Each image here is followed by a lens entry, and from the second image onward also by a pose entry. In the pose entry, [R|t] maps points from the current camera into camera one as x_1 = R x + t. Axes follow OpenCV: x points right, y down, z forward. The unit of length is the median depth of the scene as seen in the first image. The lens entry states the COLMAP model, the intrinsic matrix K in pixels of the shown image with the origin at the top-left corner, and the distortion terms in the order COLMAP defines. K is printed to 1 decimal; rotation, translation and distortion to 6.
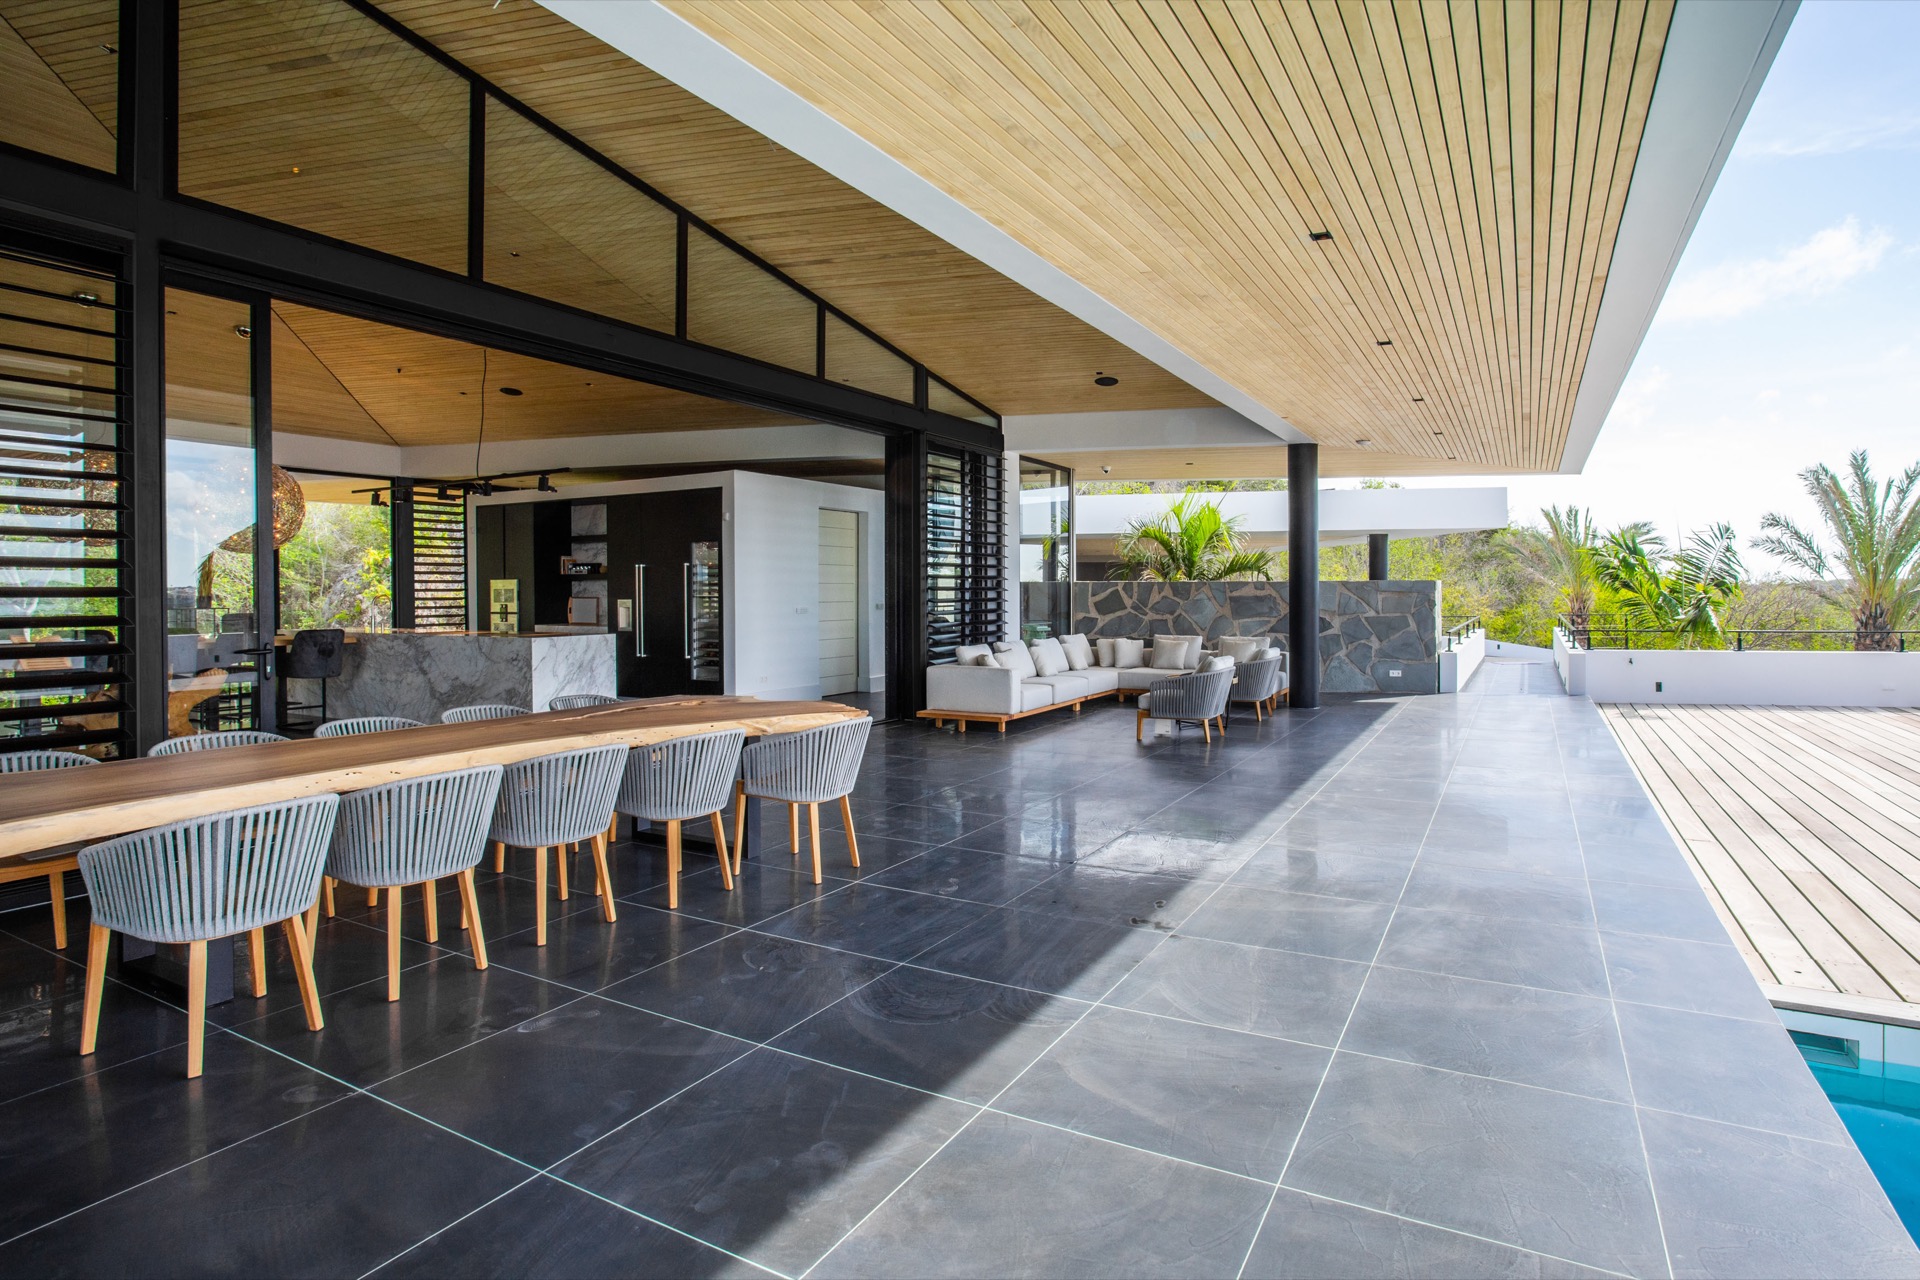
lens RADIAL K [[996.6, 0, 1010.2], [0, 996.6, 598.6], [0, 0, 1]] dist [-0.015261, 0.003838]
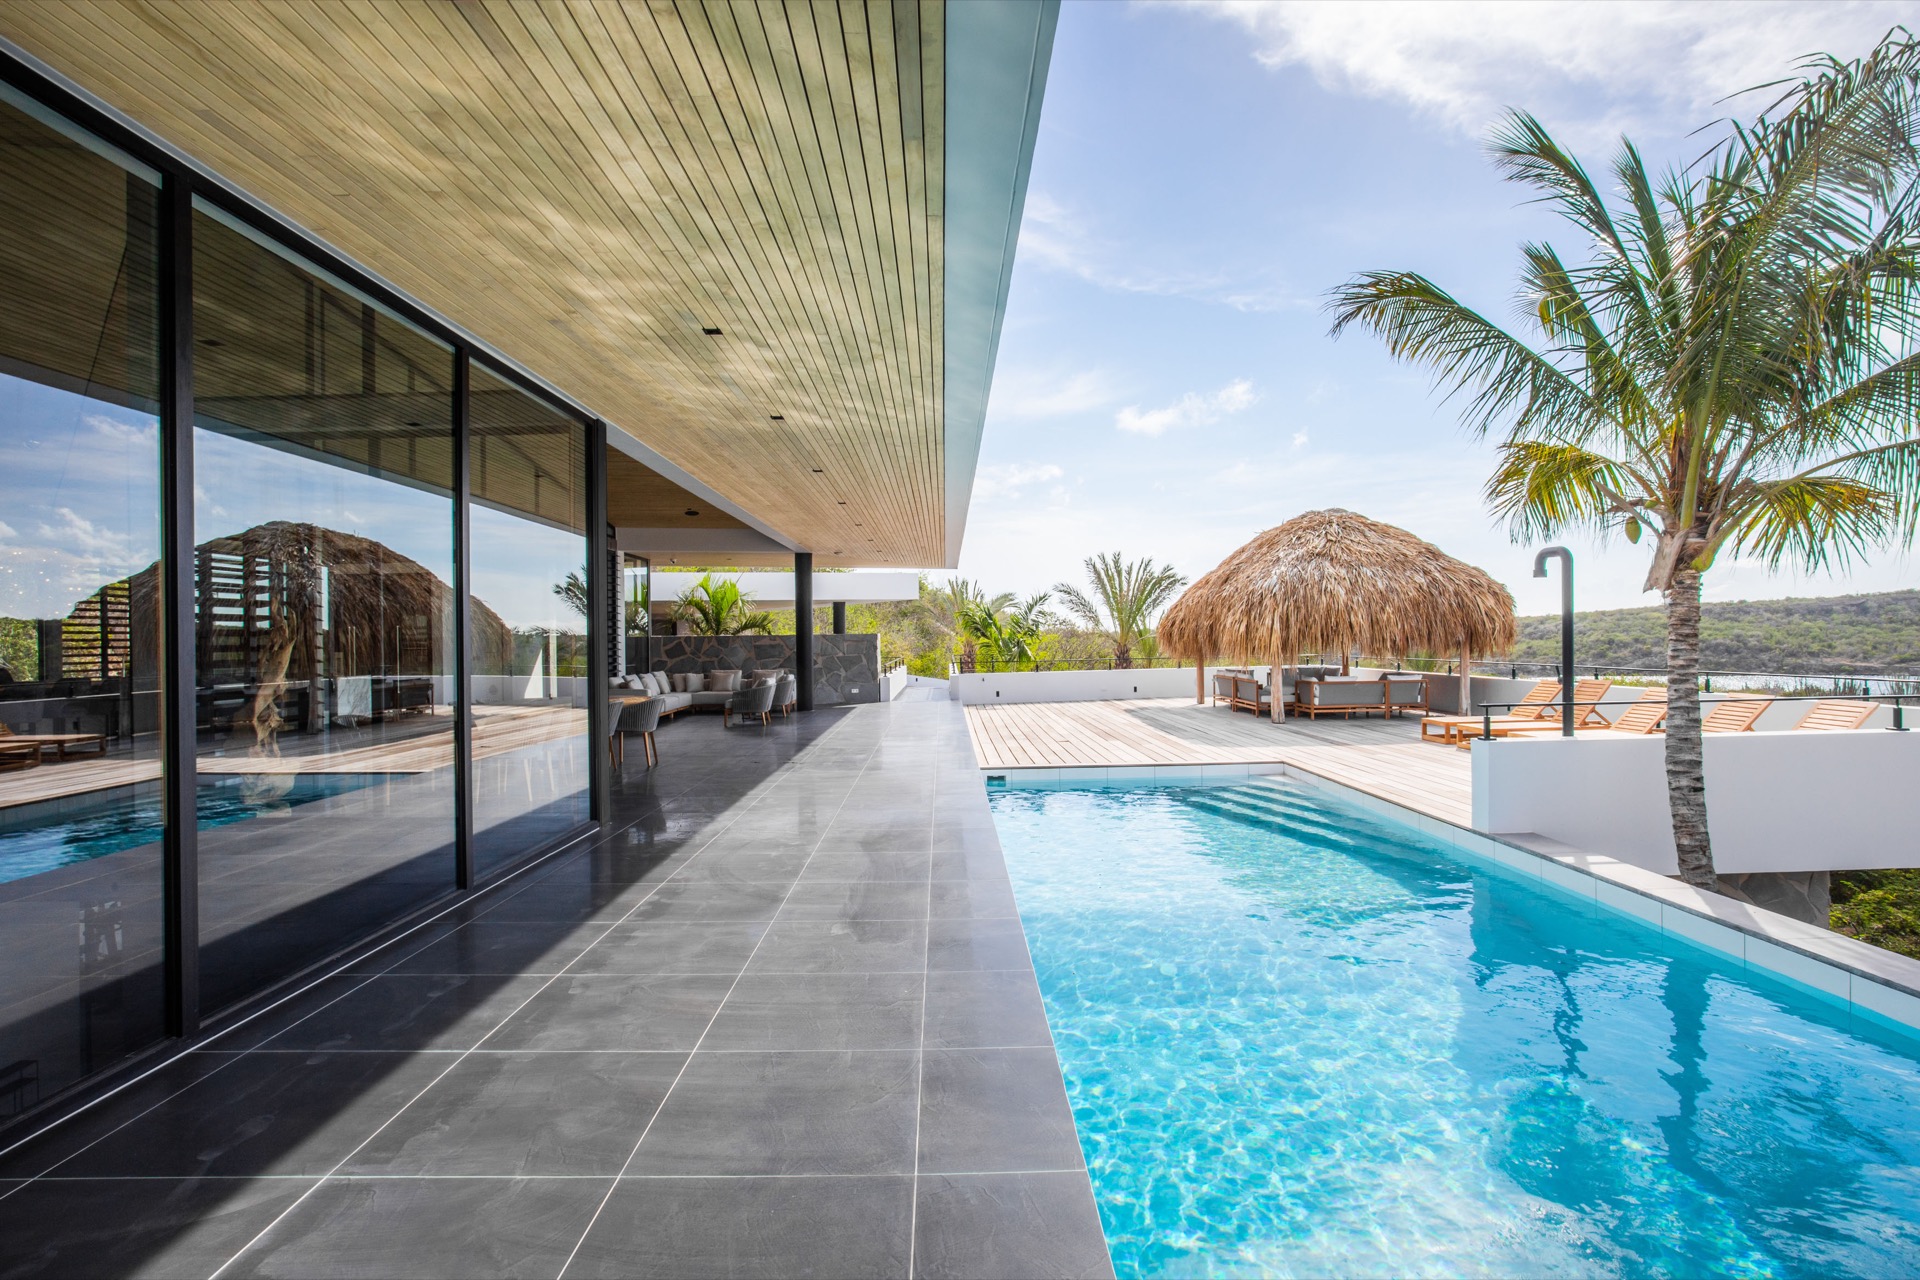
lens RADIAL K [[996.6, 0, 973.6], [0, 996.6, 649.6], [0, 0, 1]] dist [-0.015261, 0.003838]
pose [[0.873426, -0.016773, 0.486667, -0.231140], [0.017336, 0.999844, 0.003346, 0.005909], [-0.486648, 0.005514, 0.873581, -0.507150]]
